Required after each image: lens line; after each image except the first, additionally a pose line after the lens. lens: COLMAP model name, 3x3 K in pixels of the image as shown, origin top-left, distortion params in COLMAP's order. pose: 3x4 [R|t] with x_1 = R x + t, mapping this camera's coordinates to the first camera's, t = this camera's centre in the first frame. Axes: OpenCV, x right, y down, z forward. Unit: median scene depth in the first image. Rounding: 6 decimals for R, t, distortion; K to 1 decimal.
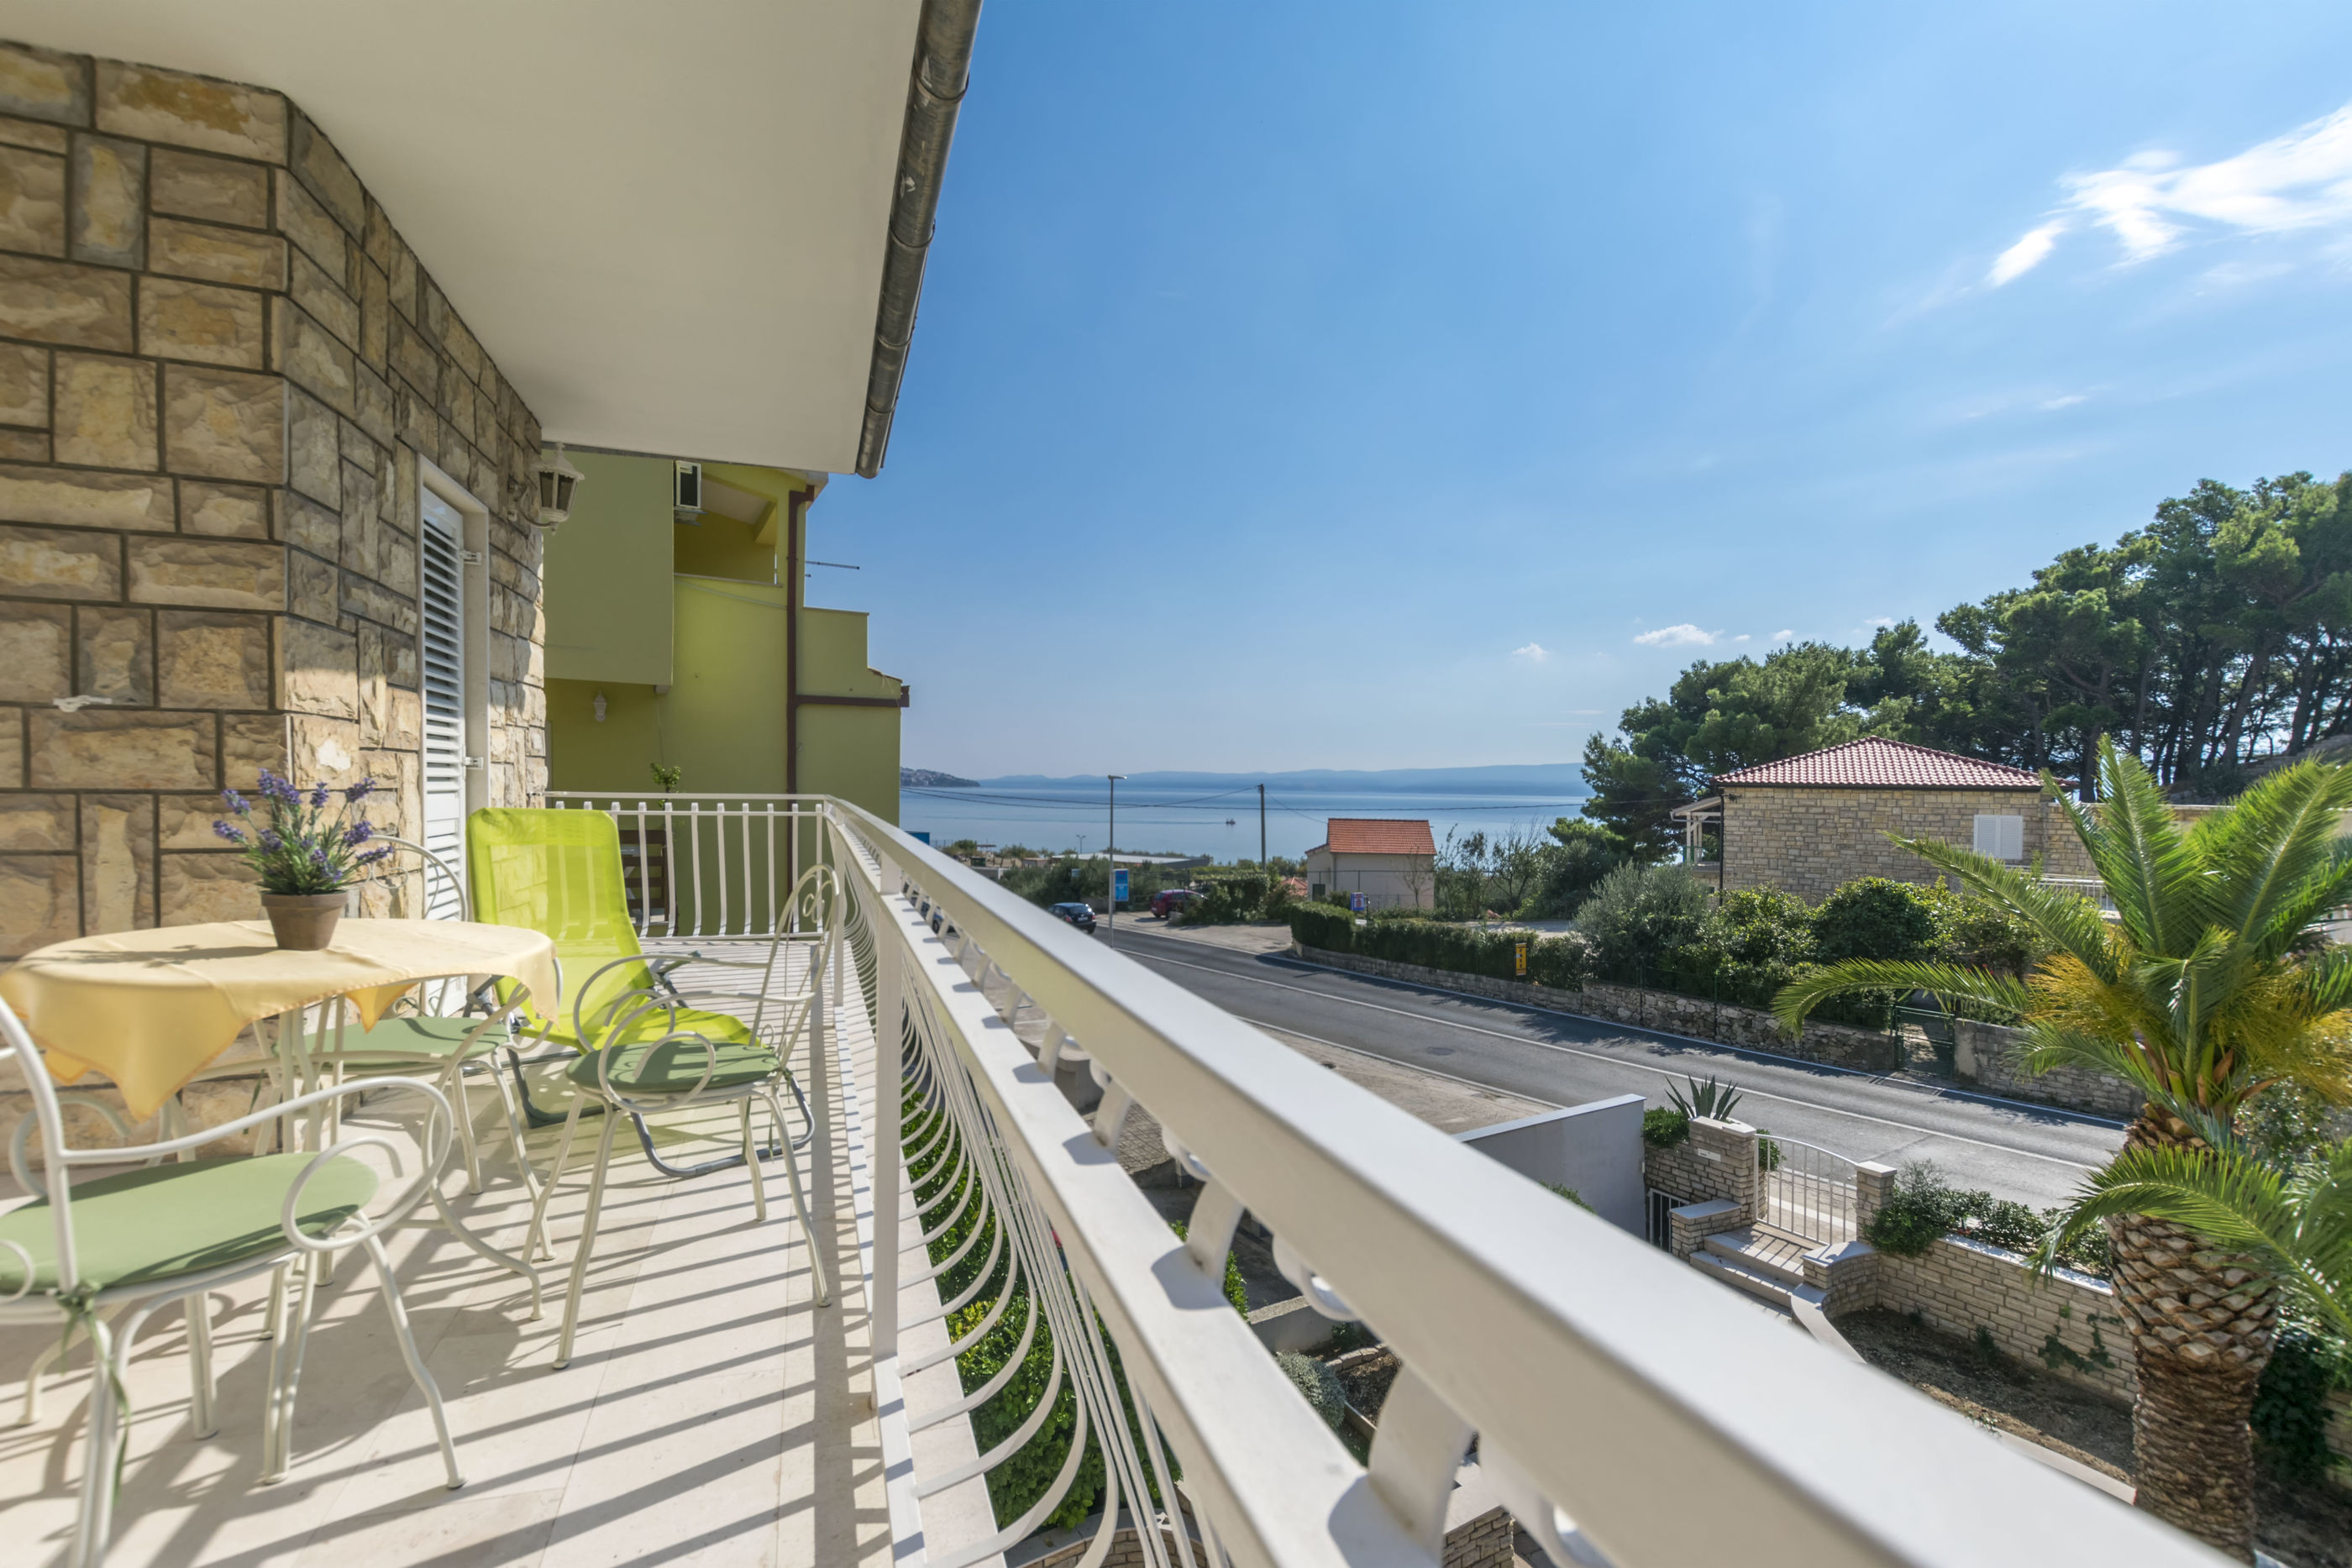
lens RADIAL K [[1041.6, 0, 1165.6], [0, 1041.6, 790.5], [0, 0, 1]] dist [0.009168, -0.003579]
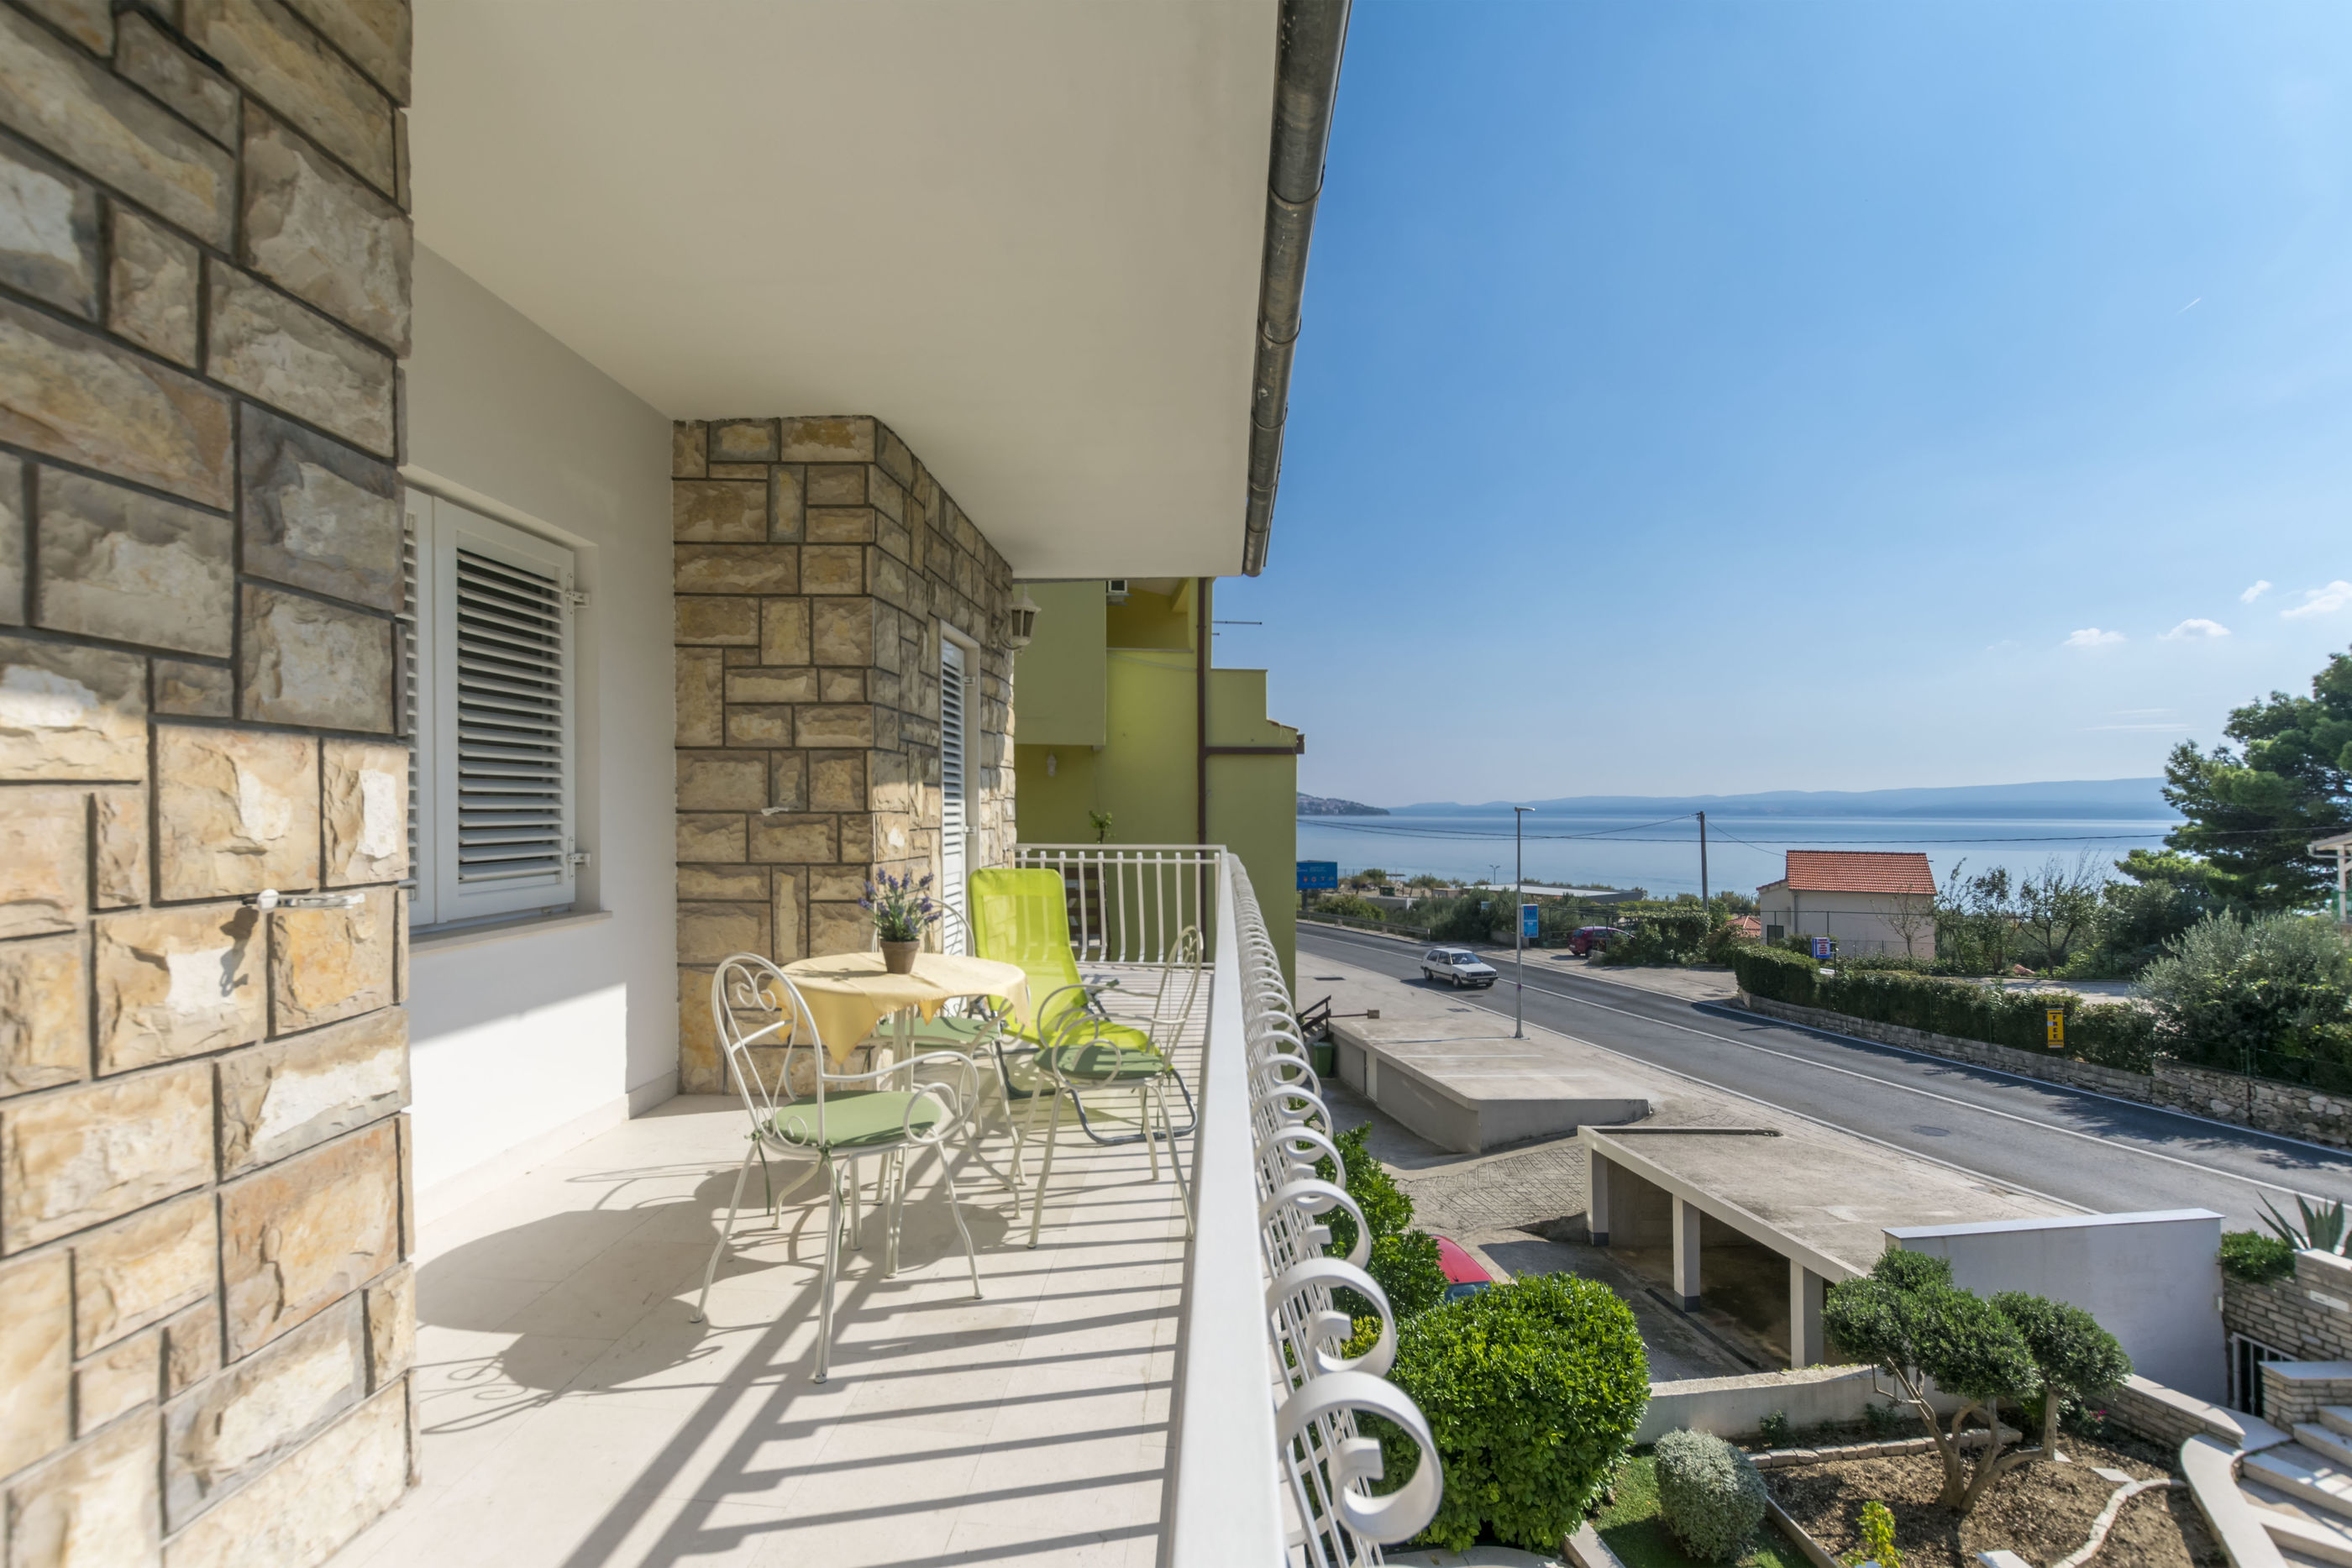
lens RADIAL K [[1041.6, 0, 1171.1], [0, 1041.6, 787.7], [0, 0, 1]] dist [0.009168, -0.003579]
pose [[0.927842, -0.016427, -0.372612, 0.088095], [0.005378, 0.999515, -0.030673, -0.038051], [0.372935, 0.026456, 0.927480, -0.164001]]
